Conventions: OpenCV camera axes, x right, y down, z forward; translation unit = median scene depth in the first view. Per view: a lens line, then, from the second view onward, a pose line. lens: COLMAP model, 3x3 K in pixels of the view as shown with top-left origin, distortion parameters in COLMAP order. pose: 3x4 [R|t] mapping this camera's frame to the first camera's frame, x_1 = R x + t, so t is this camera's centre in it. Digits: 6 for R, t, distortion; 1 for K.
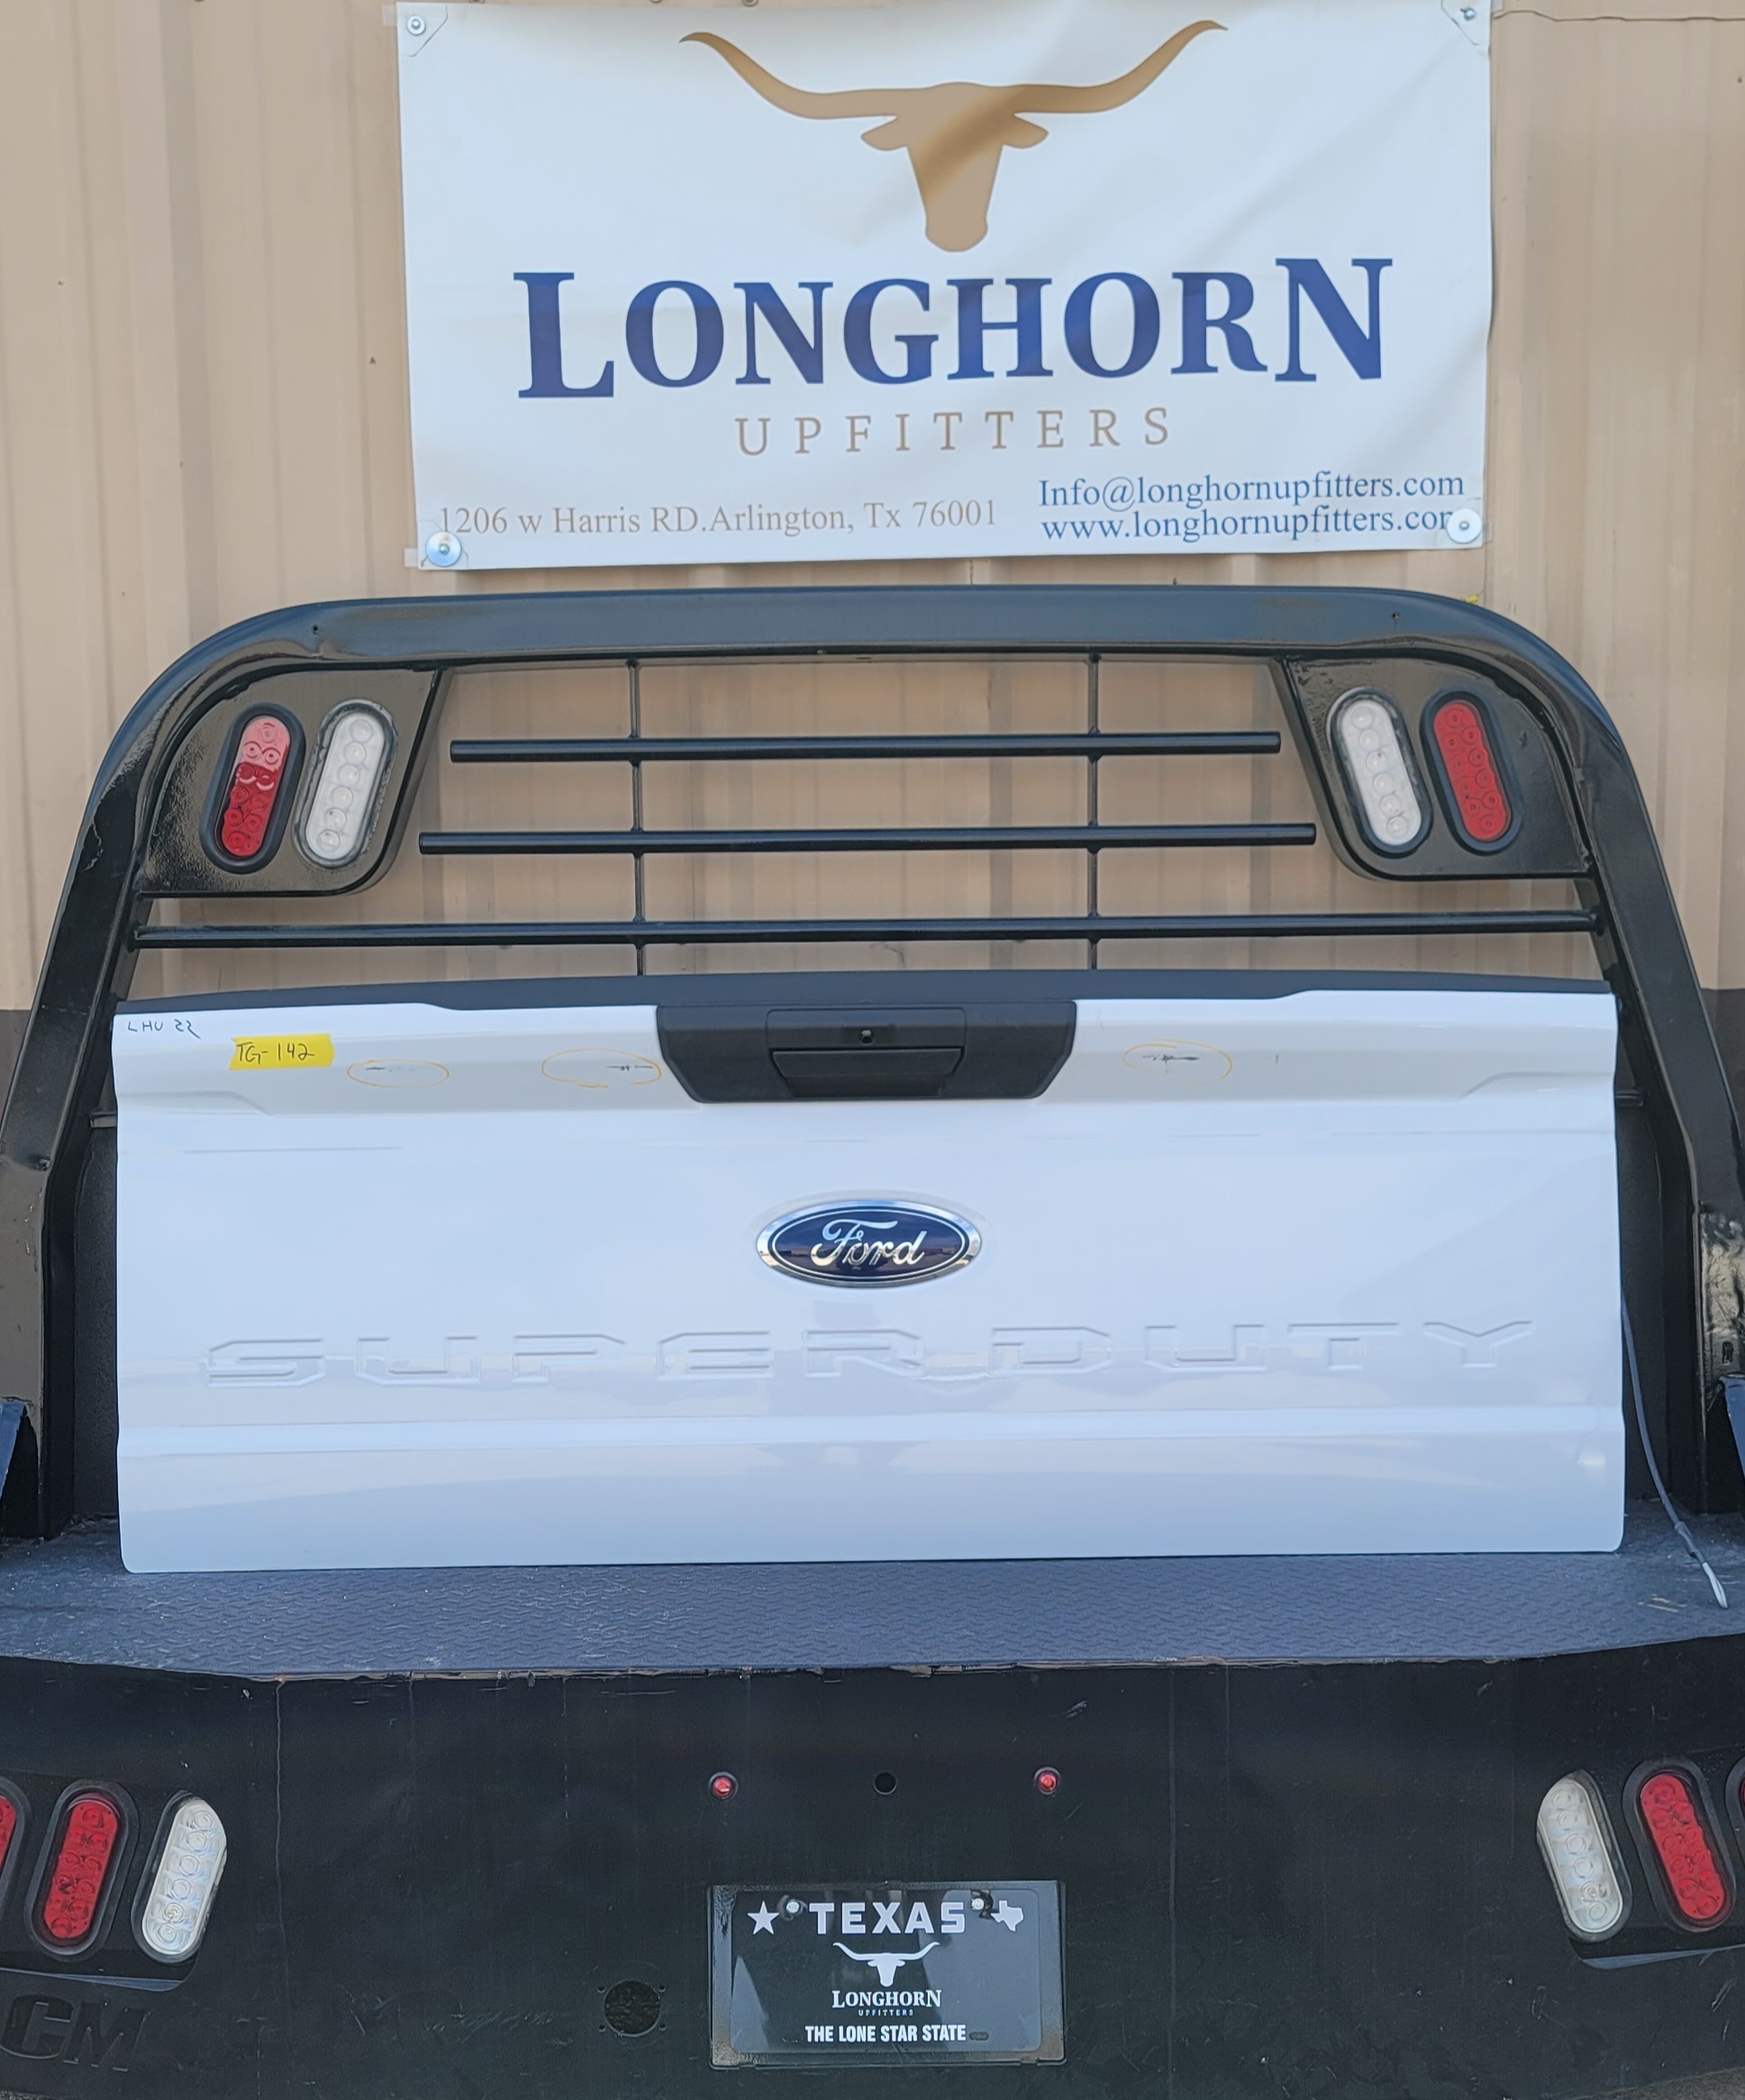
lens RADIAL K [[1691.8, 0, 872.5], [0, 1691.8, 1050.0], [0, 0, 1]] dist [0.011463, 0.009442]
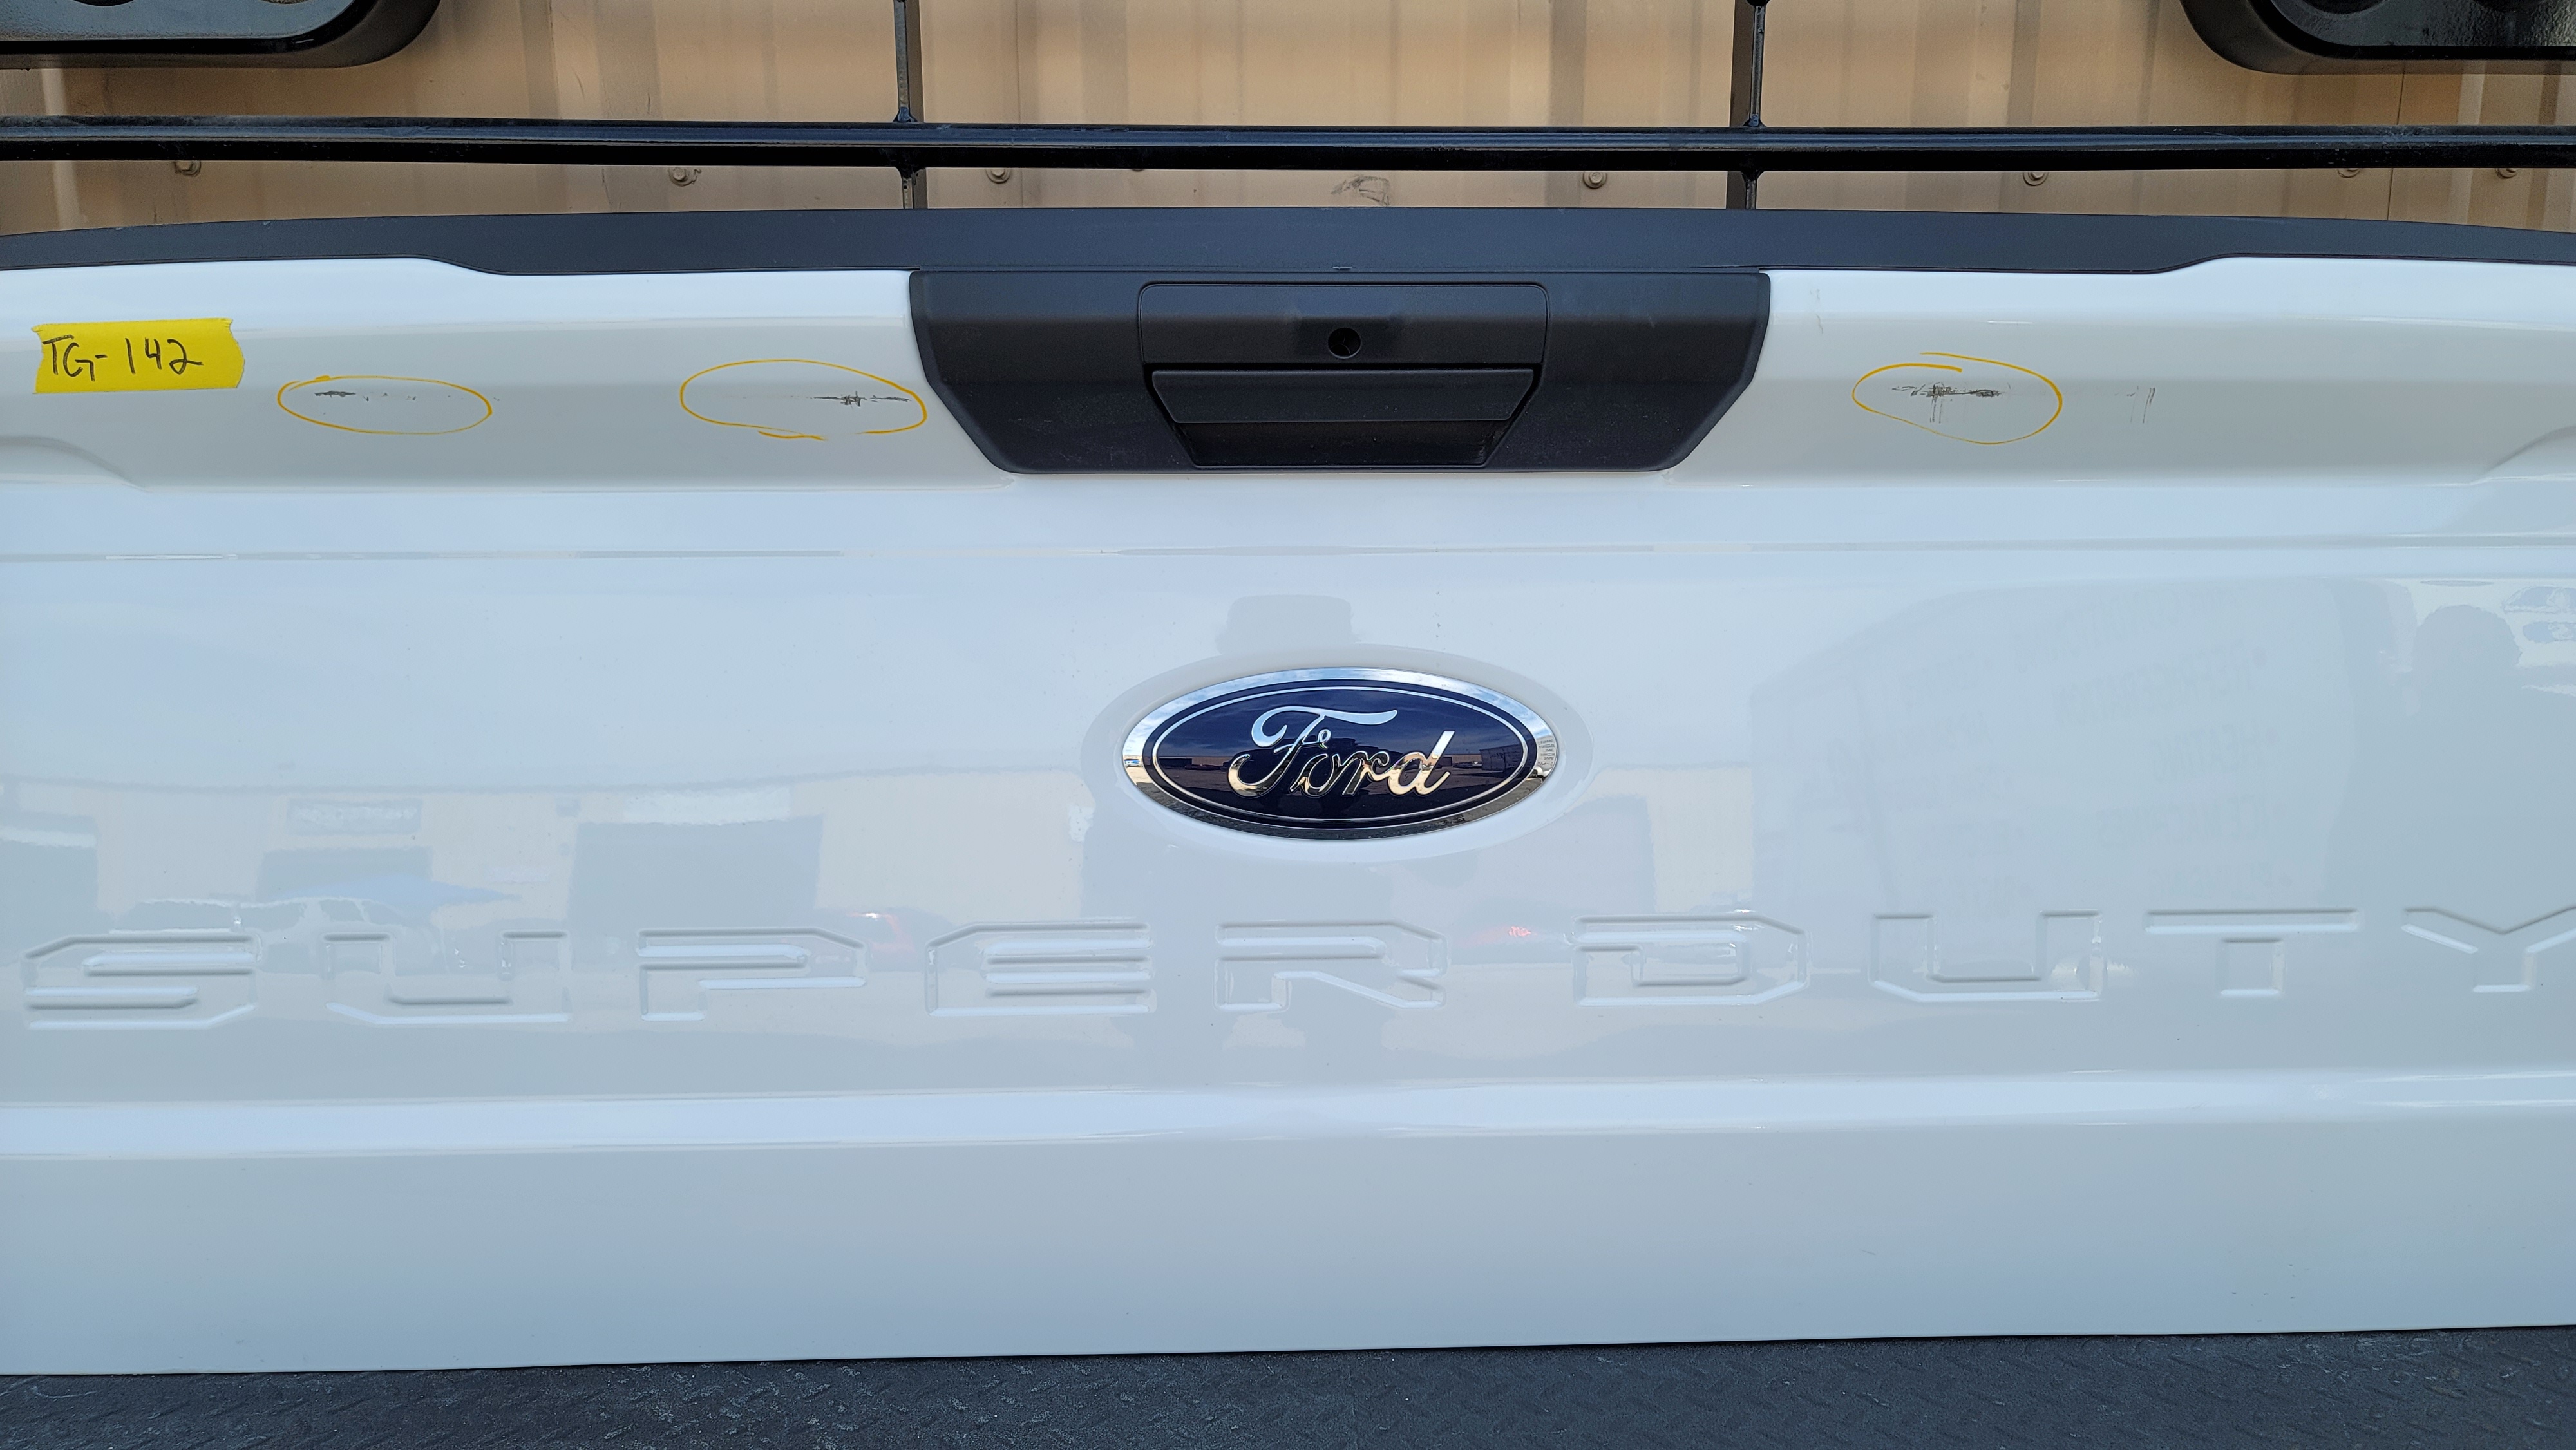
lens RADIAL K [[2328.0, 0, 1288.0], [0, 2328.0, 725.0], [0, 0, 1]] dist [0.025685, 0.002208]
pose [[0.999745, 0.014370, -0.017436, -0.006223], [-0.011581, 0.988514, 0.150687, 0.000515], [0.019402, -0.150446, 0.988428, 0.308921]]
